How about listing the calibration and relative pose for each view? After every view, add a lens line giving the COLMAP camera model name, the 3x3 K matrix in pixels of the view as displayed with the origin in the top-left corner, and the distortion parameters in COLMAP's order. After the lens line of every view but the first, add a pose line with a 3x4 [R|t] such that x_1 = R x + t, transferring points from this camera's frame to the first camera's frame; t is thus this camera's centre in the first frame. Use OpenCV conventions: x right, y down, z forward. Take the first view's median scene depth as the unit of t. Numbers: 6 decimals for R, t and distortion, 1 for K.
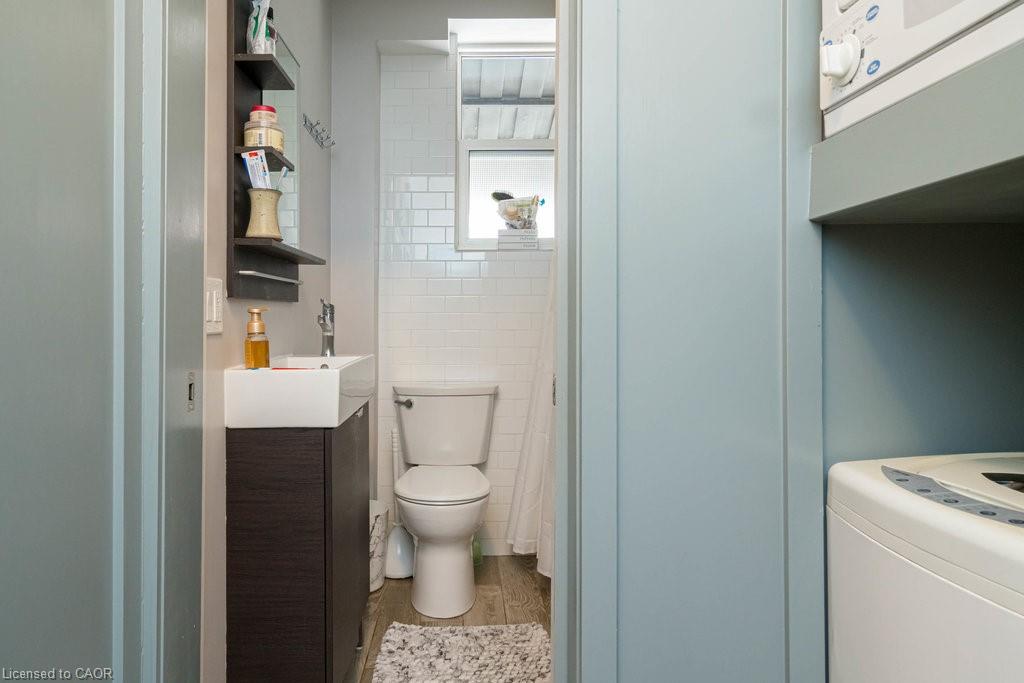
lens RADIAL K [[634.2, 0, 509.5], [0, 634.2, 309.5], [0, 0, 1]] dist [0.017260, -0.002117]
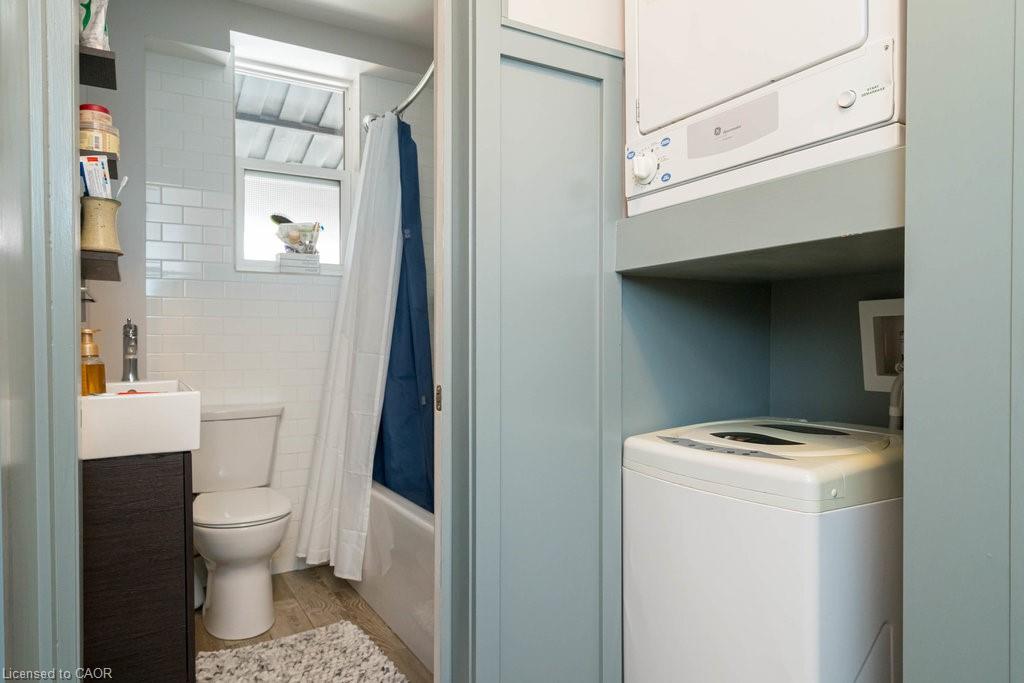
lens RADIAL K [[634.2, 0, 508.3], [0, 634.2, 345.8], [0, 0, 1]] dist [0.017260, -0.002117]
pose [[0.862148, -0.003577, 0.506645, -0.278622], [-0.006623, 0.999810, 0.018329, 0.001740], [-0.506614, -0.019157, 0.861960, -0.073404]]
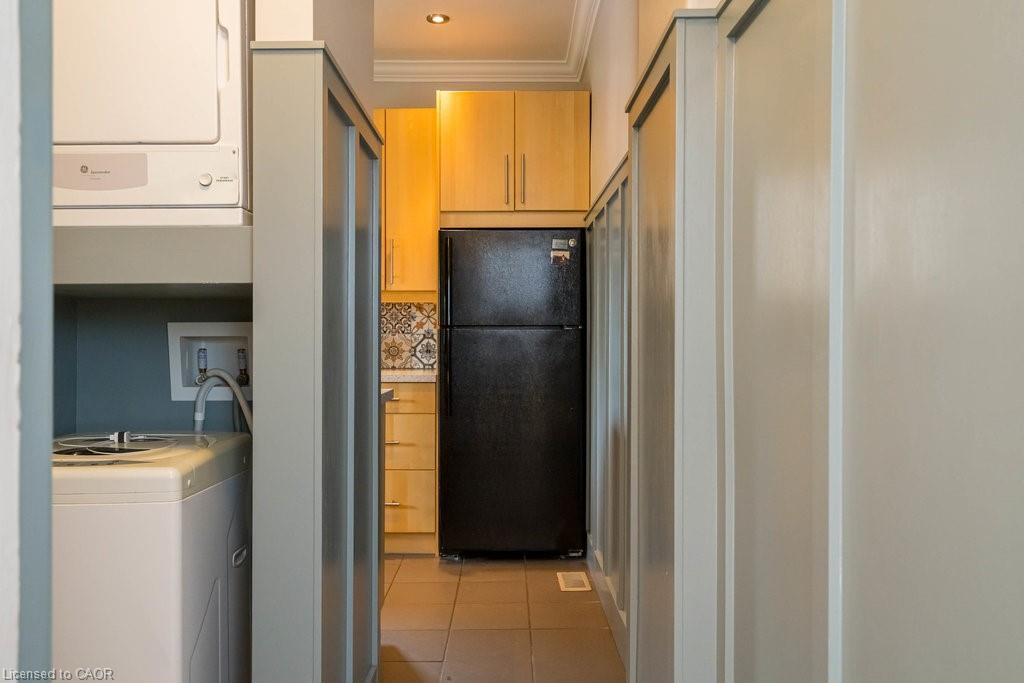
lens RADIAL K [[827.2, 0, 511.1], [0, 827.2, 342.4], [0, 0, 1]] dist [-0.002580, -0.000409]
pose [[-0.015181, -0.001423, 0.999884, -0.730385], [-0.017418, 0.999848, 0.001158, -0.027251], [-0.999733, -0.017399, -0.015203, -0.079338]]
